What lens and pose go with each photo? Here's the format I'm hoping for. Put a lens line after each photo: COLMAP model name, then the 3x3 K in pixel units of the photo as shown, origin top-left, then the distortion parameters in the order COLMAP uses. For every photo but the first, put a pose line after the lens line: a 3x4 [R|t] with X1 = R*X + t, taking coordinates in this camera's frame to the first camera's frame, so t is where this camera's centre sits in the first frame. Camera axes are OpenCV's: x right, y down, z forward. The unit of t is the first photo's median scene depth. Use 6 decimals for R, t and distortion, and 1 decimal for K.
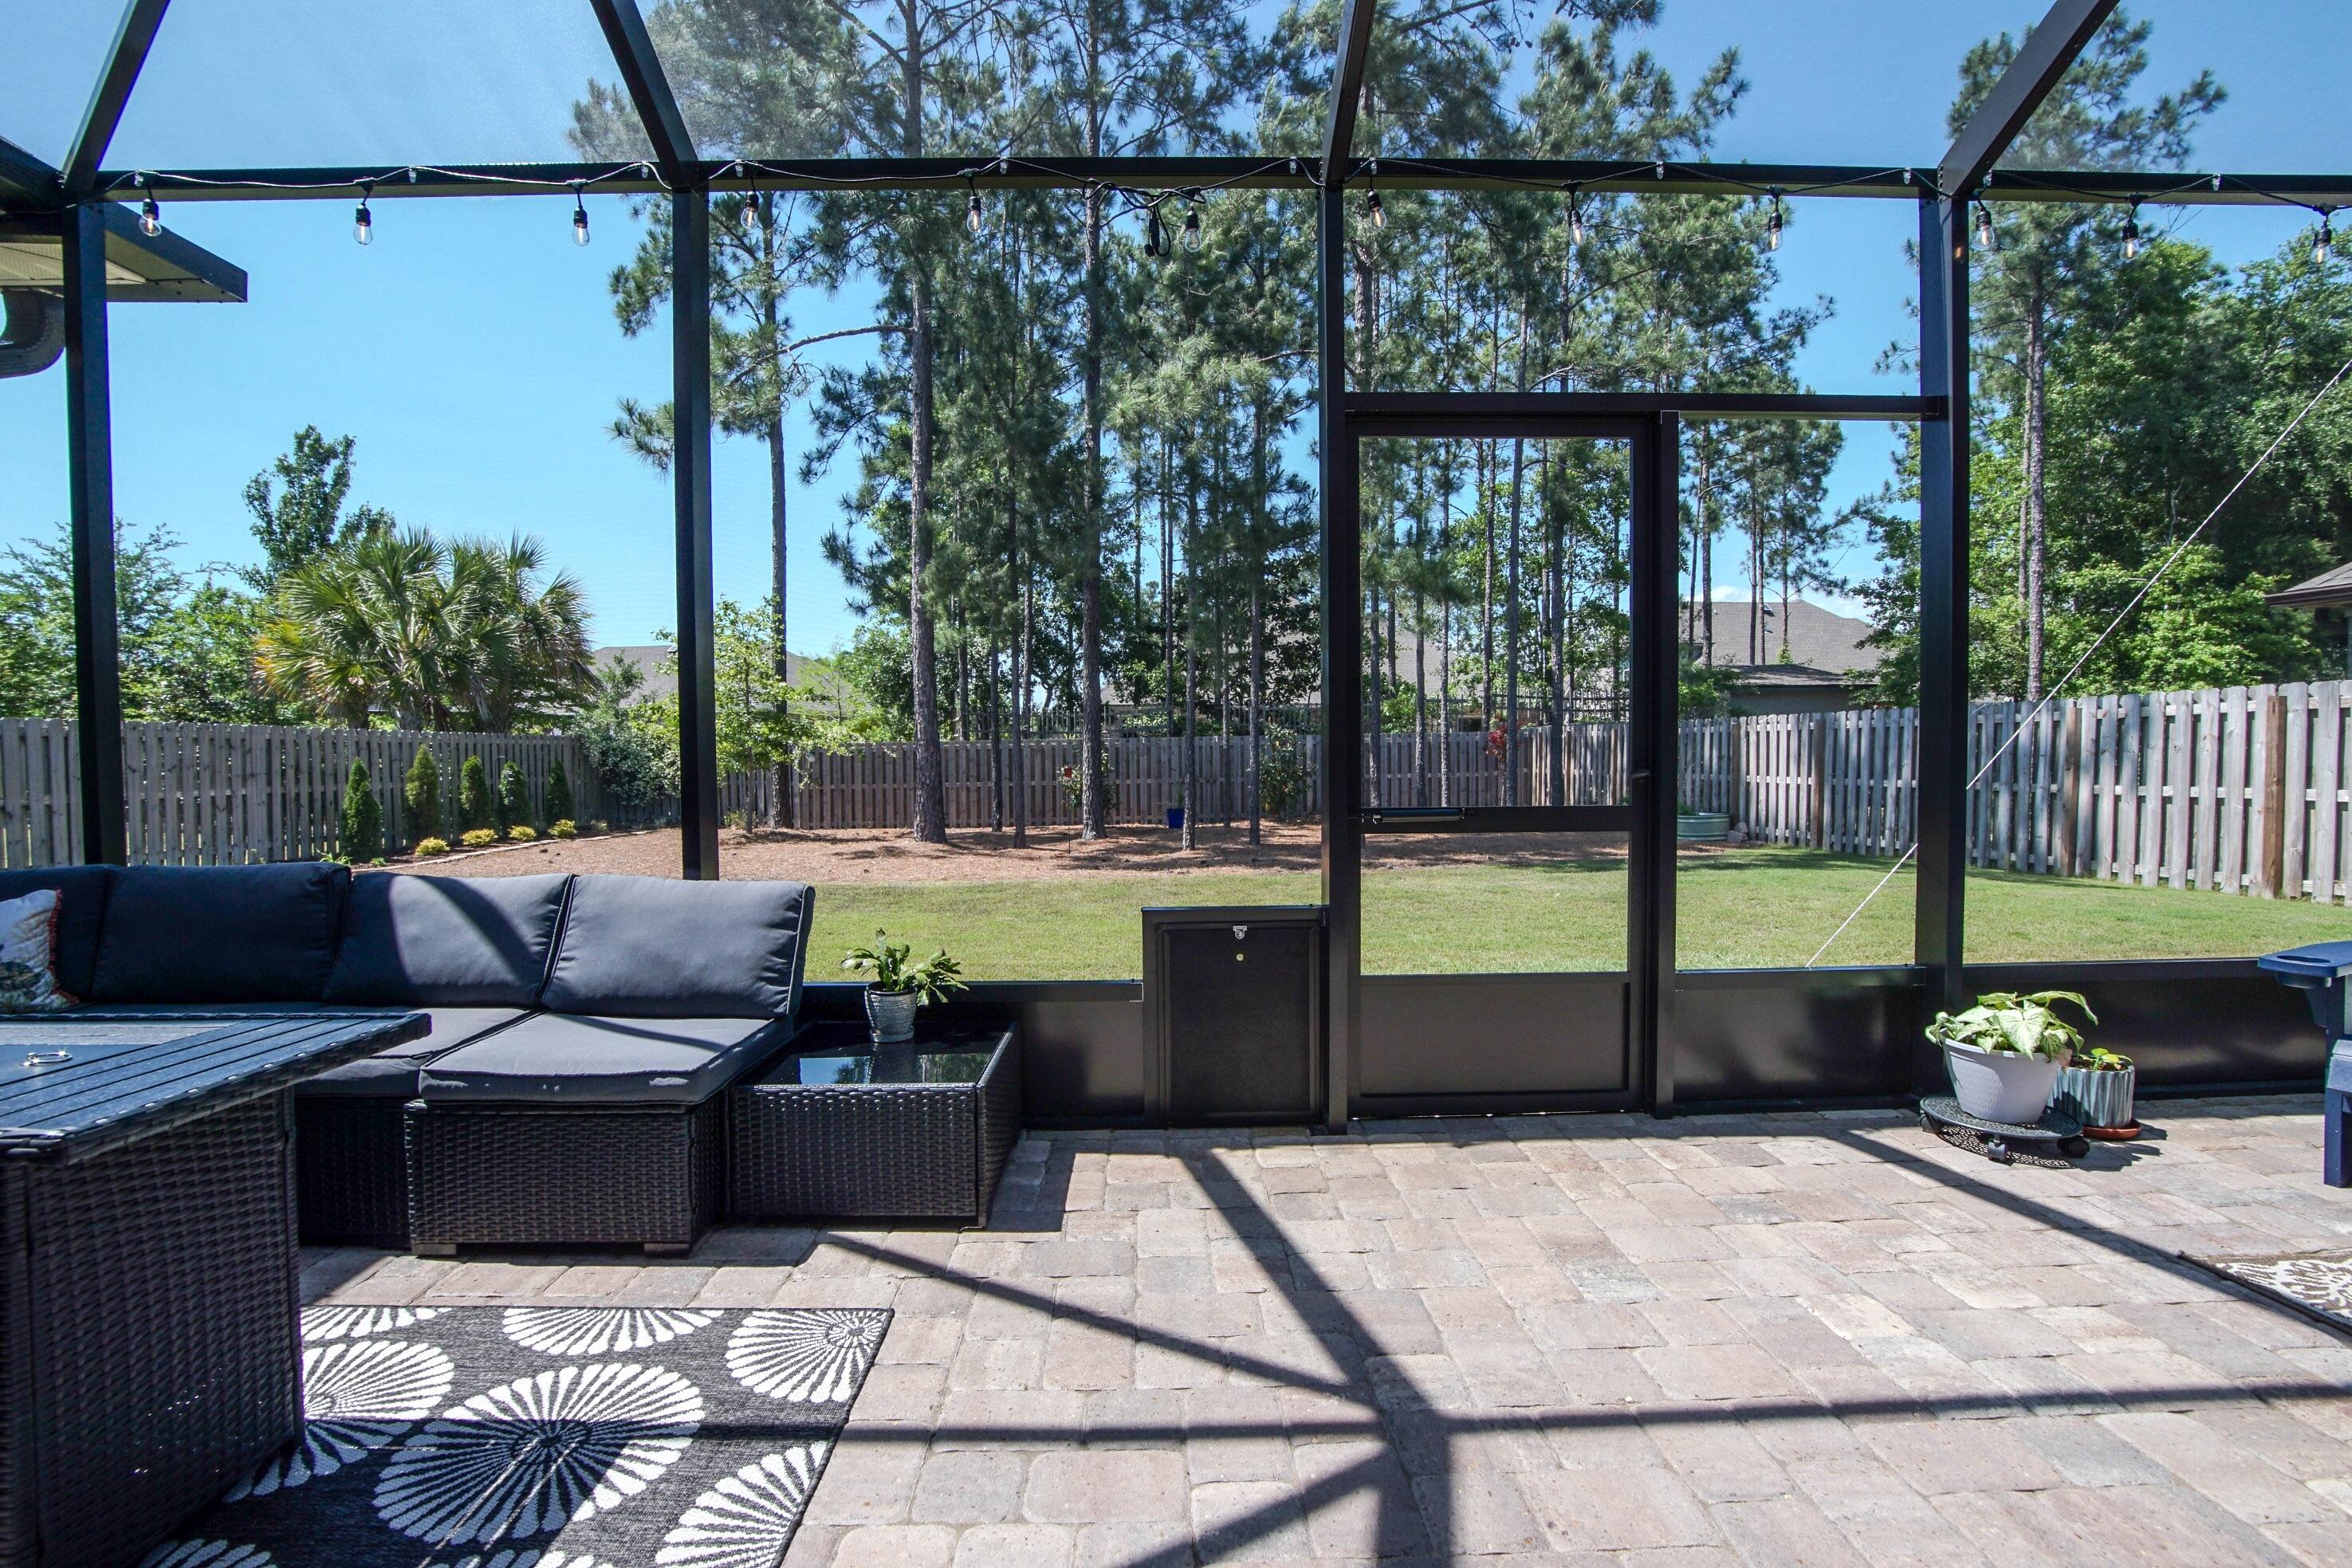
lens RADIAL K [[1064.8, 0, 1144.1], [0, 1064.8, 781.4], [0, 0, 1]] dist [-0.046845, 0.013116]
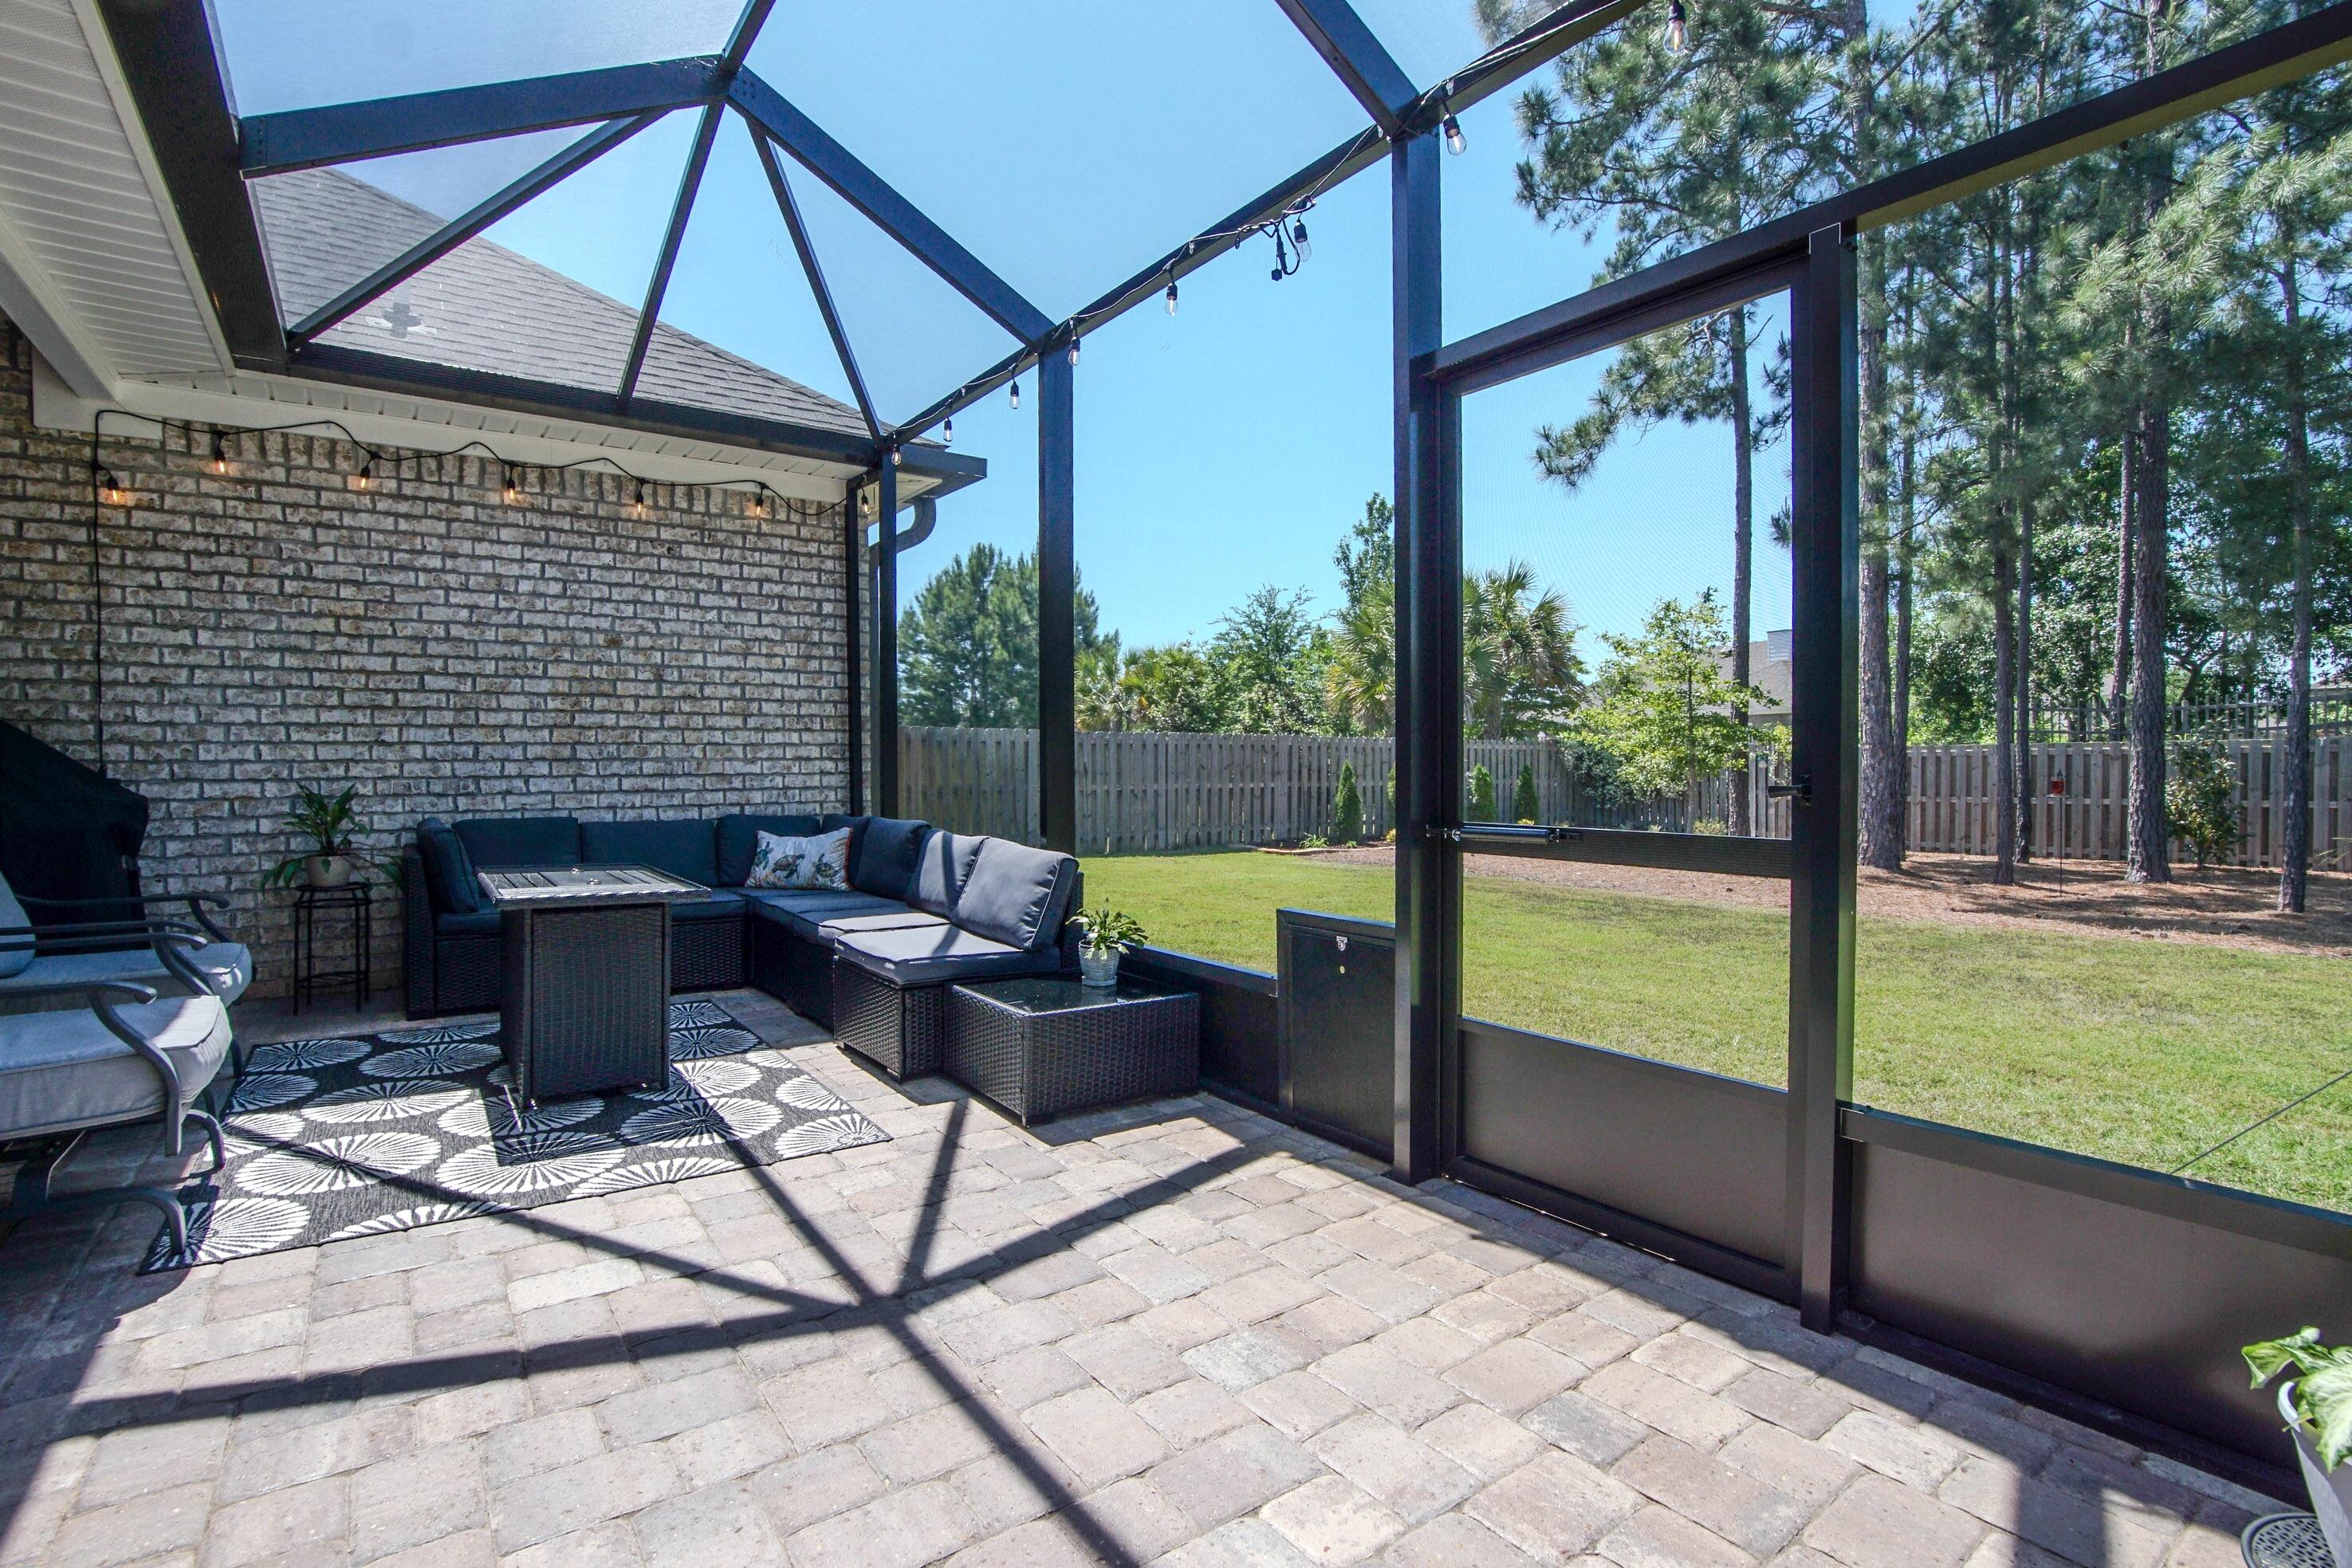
lens RADIAL K [[1084.1, 0, 1139.2], [0, 1084.1, 735.9], [0, 0, 1]] dist [-0.031018, 0.000847]
pose [[0.567145, -0.011671, -0.823535, 0.478060], [-0.027243, 0.999087, -0.032920, -0.006022], [0.823168, 0.041106, 0.566309, 0.166185]]
